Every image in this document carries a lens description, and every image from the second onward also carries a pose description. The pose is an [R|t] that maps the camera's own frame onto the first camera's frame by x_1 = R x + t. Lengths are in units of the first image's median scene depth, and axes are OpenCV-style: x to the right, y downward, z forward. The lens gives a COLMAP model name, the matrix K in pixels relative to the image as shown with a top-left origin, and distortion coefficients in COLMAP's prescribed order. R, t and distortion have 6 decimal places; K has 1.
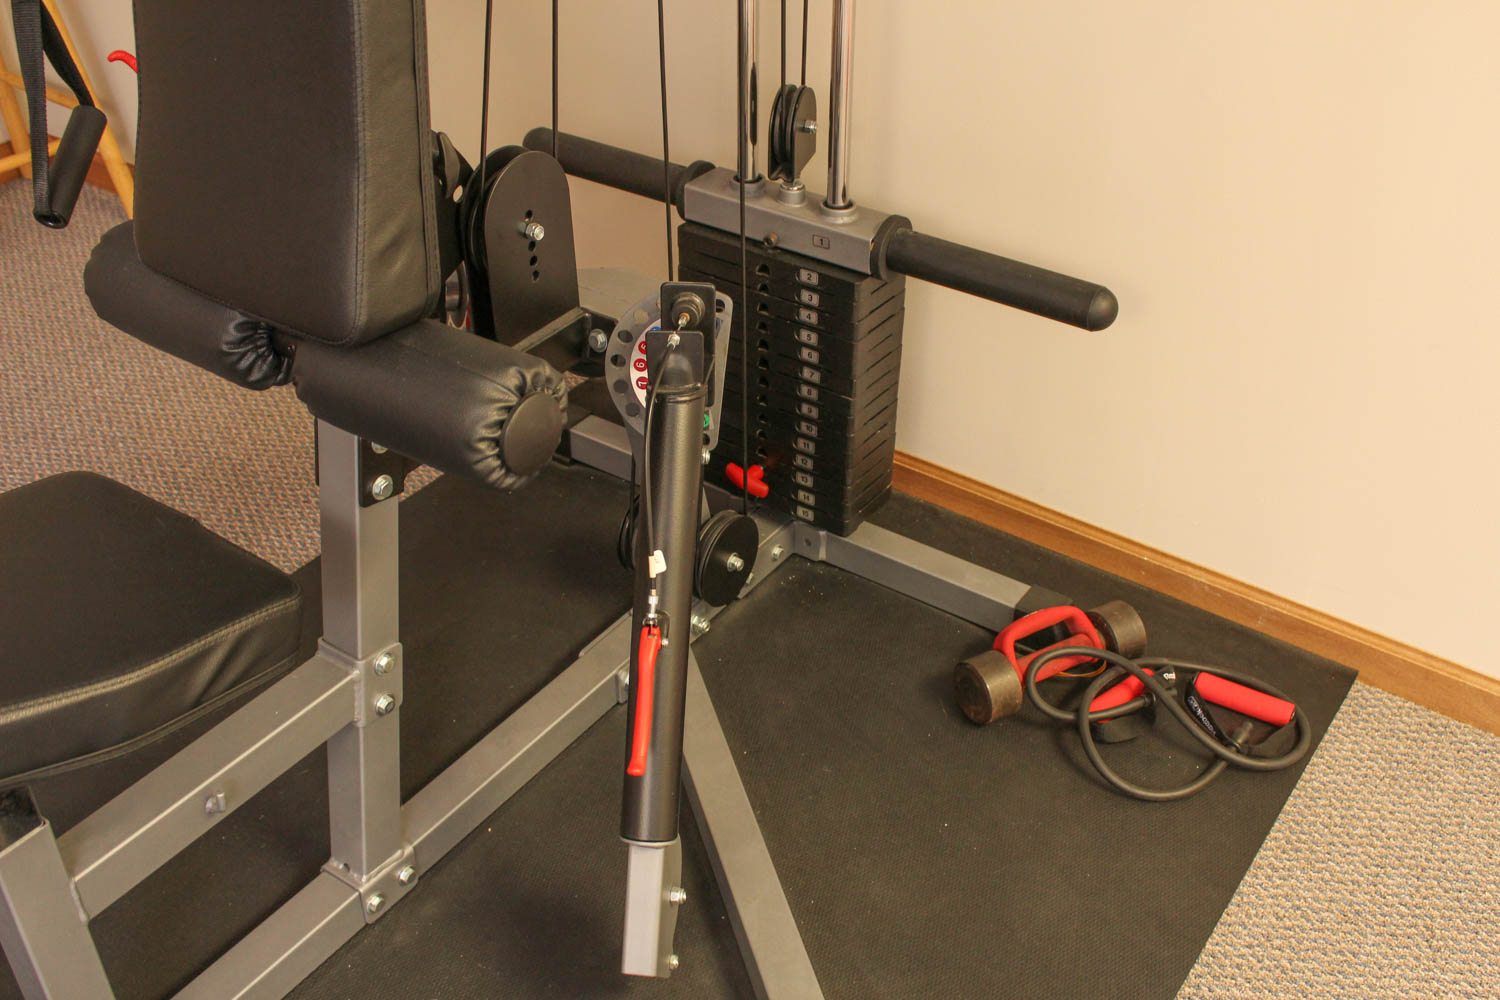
lens RADIAL K [[1662.7, 0, 749.4], [0, 1662.7, 476.2], [0, 0, 1]] dist [-0.020968, 0.000353]
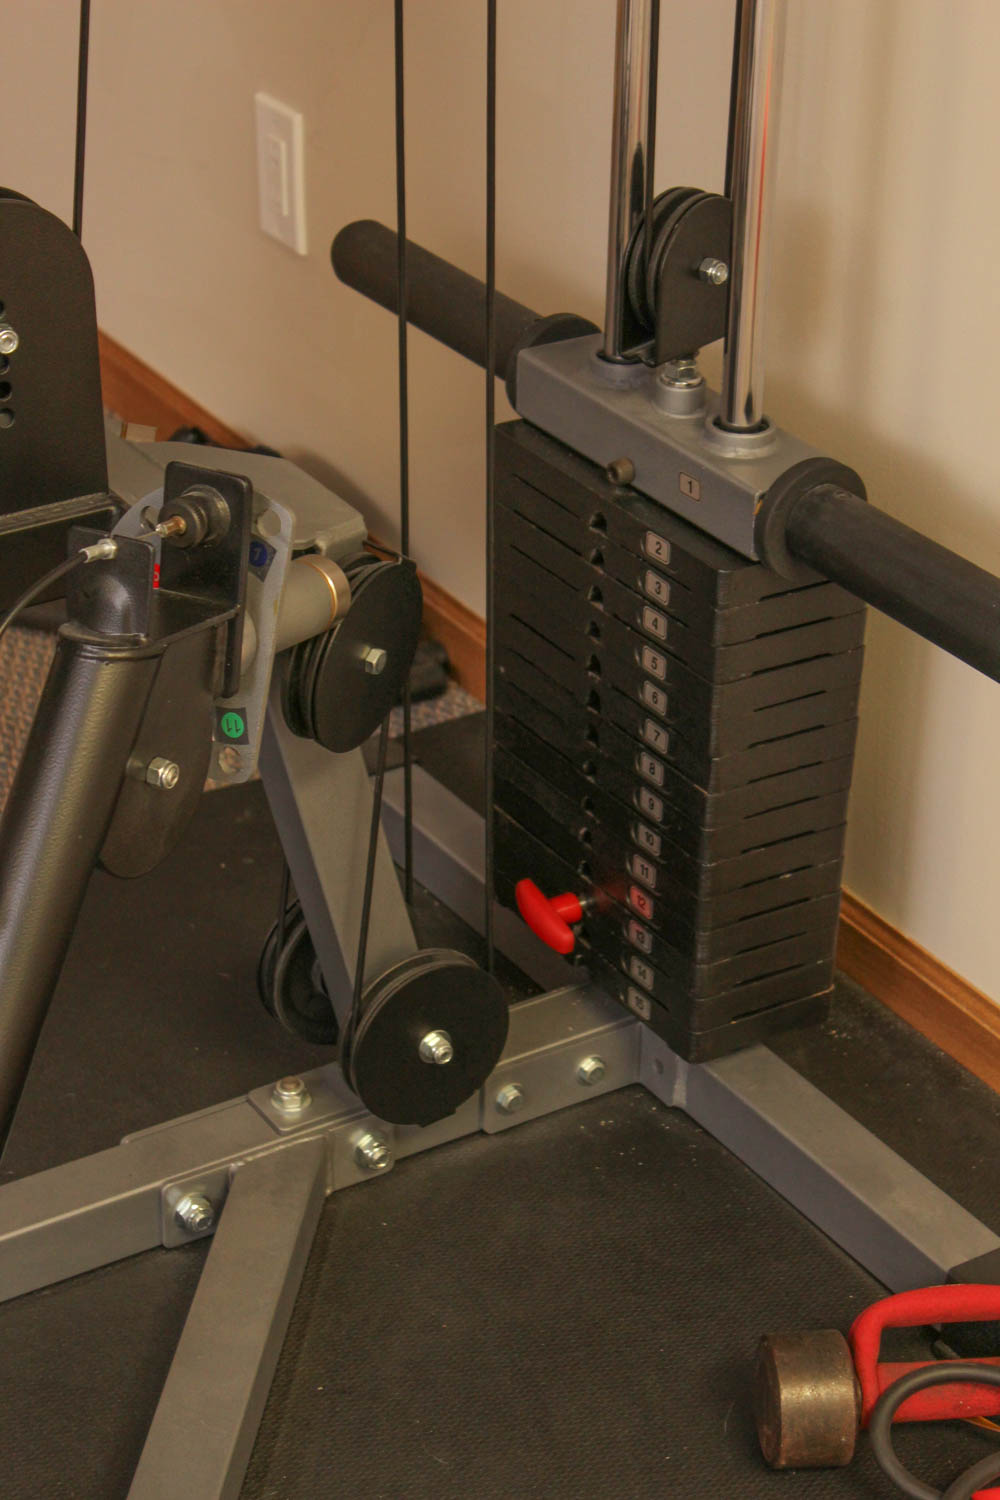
lens RADIAL K [[3174.1, 0, 500.0], [0, 3174.1, 750.0], [0, 0, 1]] dist [0.081394, -0.313148]
pose [[0.915884, 0.199183, -0.348544, 0.349076], [-0.231239, 0.971481, -0.052462, 0.007861], [0.328155, 0.128646, 0.935823, 0.039813]]
